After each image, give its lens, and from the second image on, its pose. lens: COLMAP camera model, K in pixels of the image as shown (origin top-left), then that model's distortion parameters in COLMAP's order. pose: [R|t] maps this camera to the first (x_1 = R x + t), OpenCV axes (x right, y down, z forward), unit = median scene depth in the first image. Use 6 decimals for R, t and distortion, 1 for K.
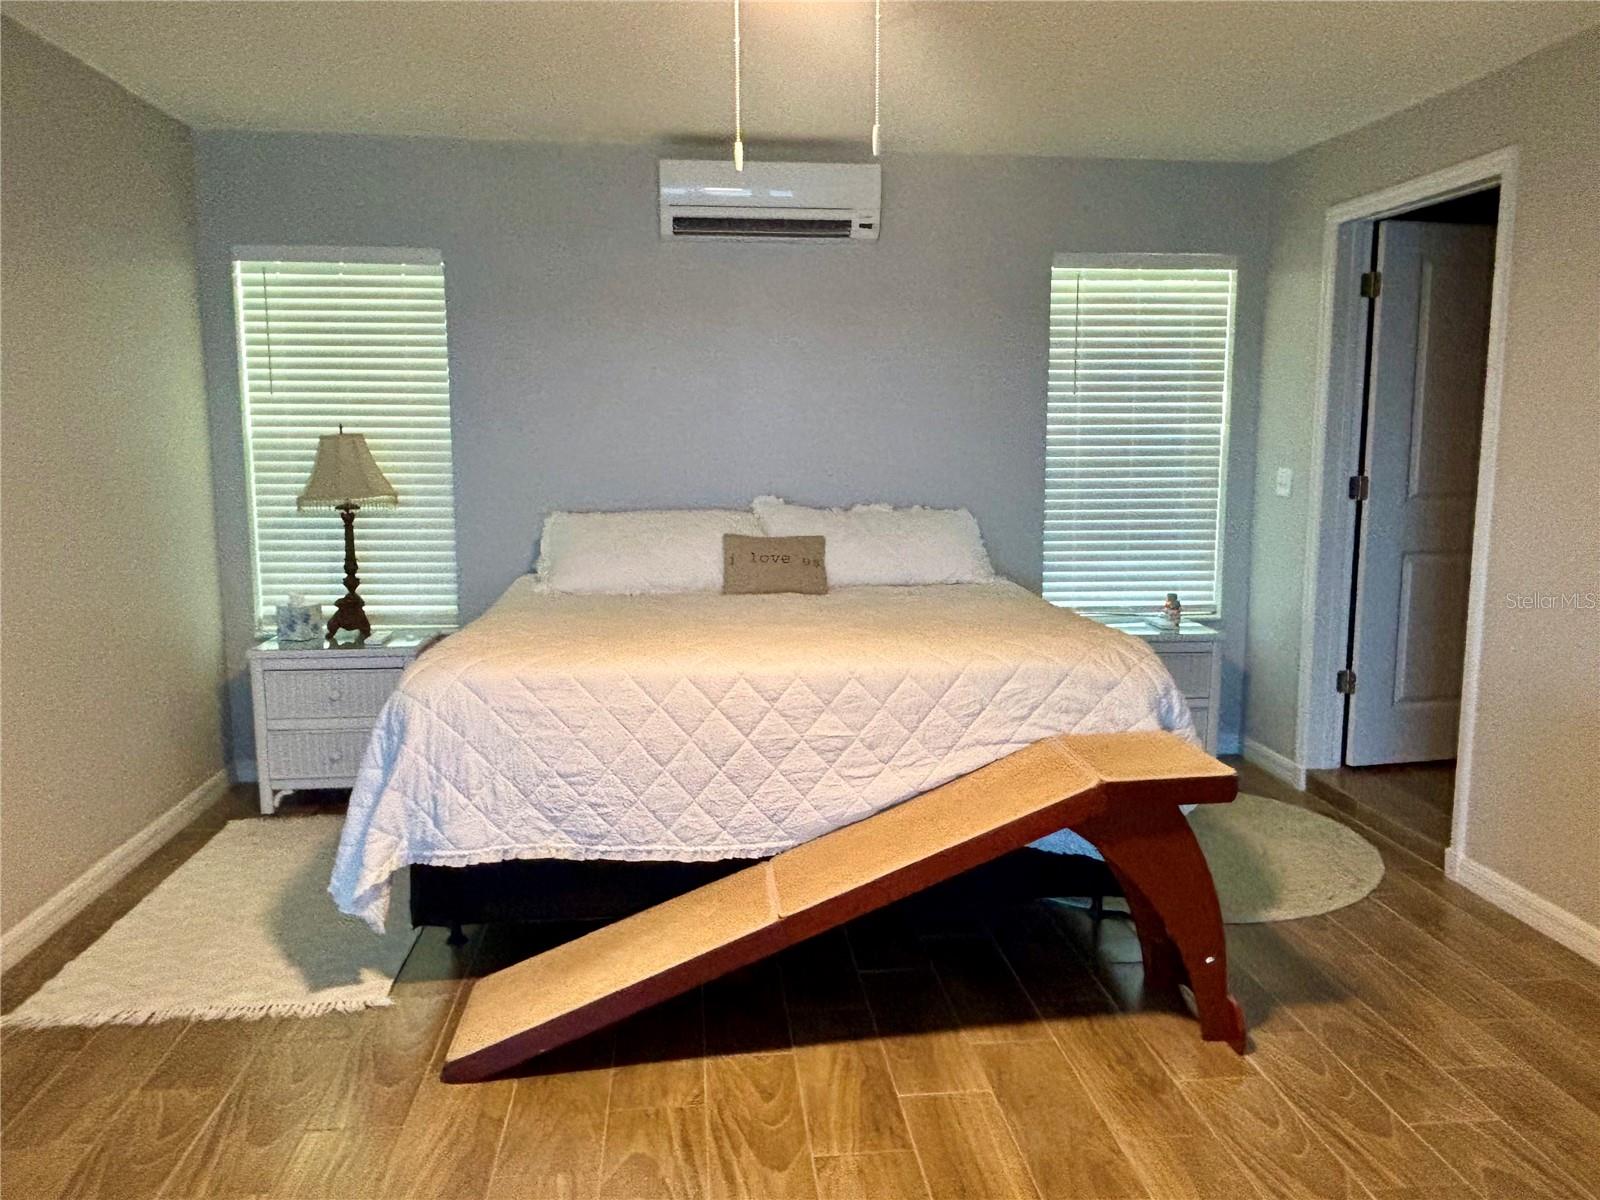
lens RADIAL K [[1229.8, 0, 800.0], [0, 1229.8, 585.9], [0, 0, 1]] dist [0.032339, -0.030444]
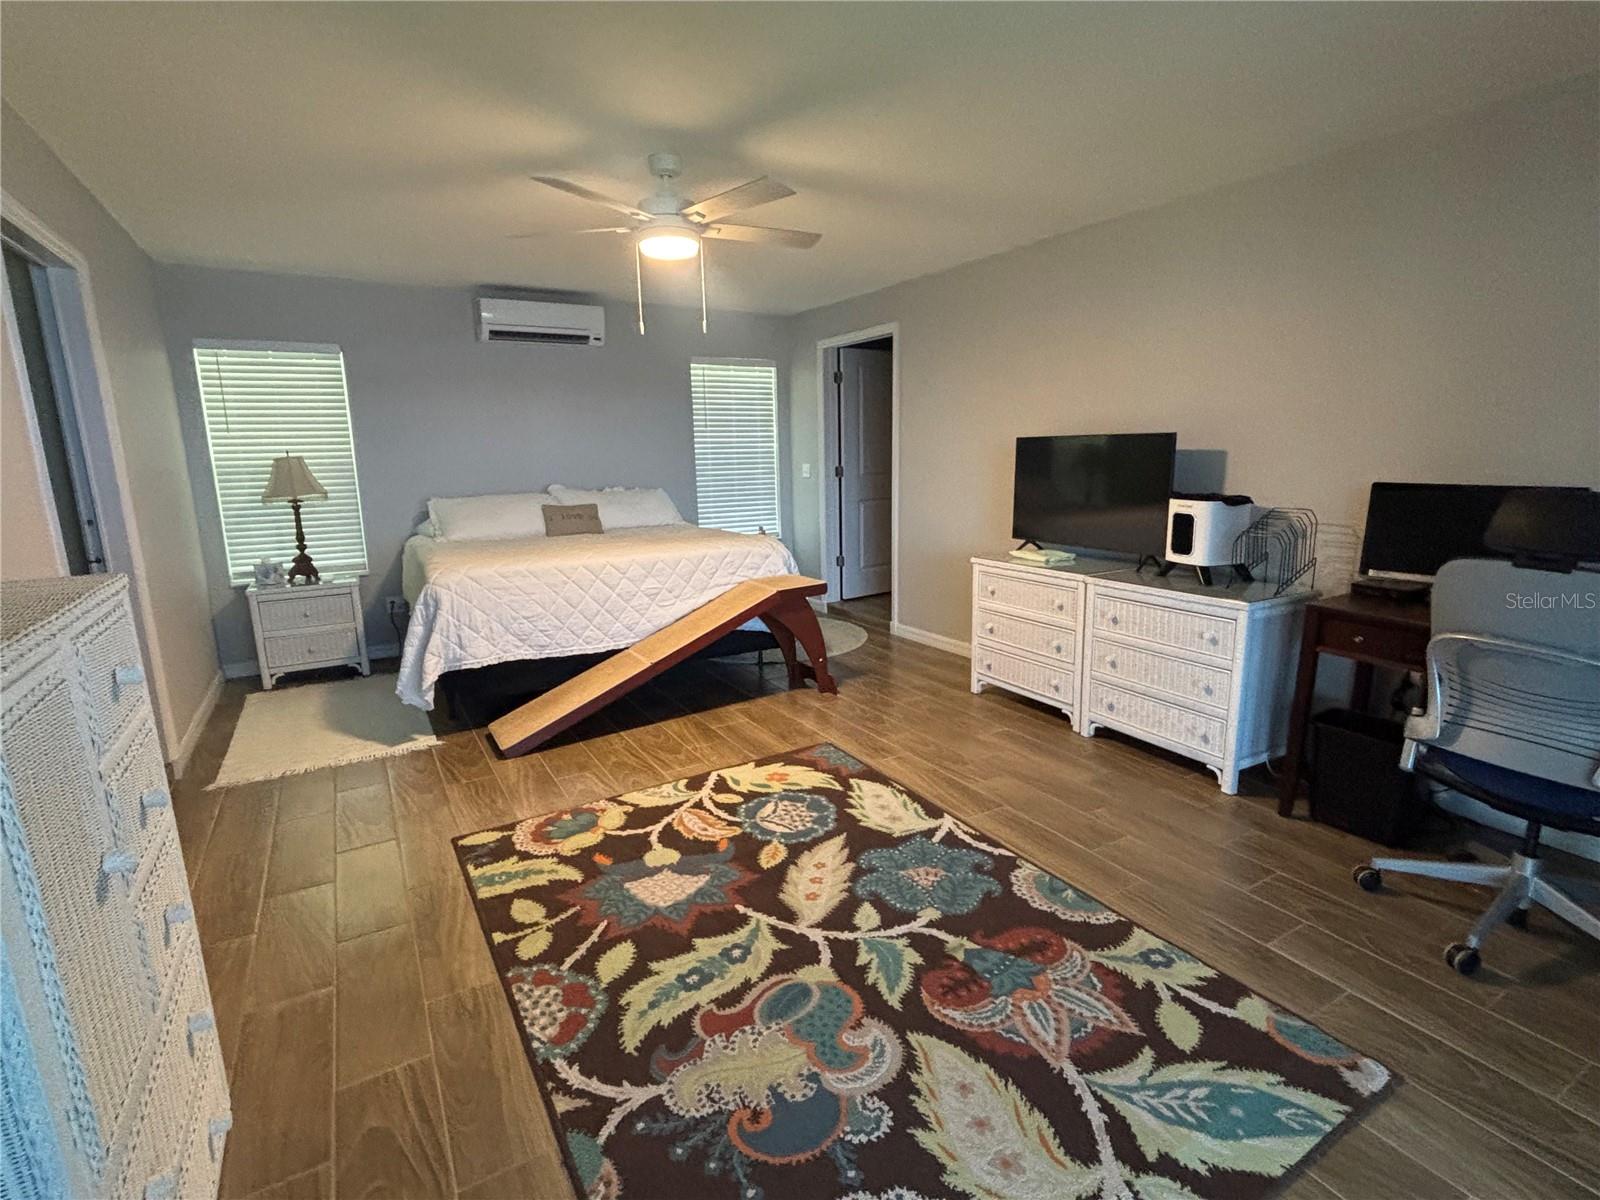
lens RADIAL K [[763.8, 0, 795.4], [0, 763.8, 604.6], [0, 0, 1]] dist [-0.022317, -0.000816]
pose [[0.910675, -0.096634, 0.401662, -0.190738], [0.069553, 0.994243, 0.081504, 0.039899], [-0.407226, -0.046287, 0.912154, -0.215048]]
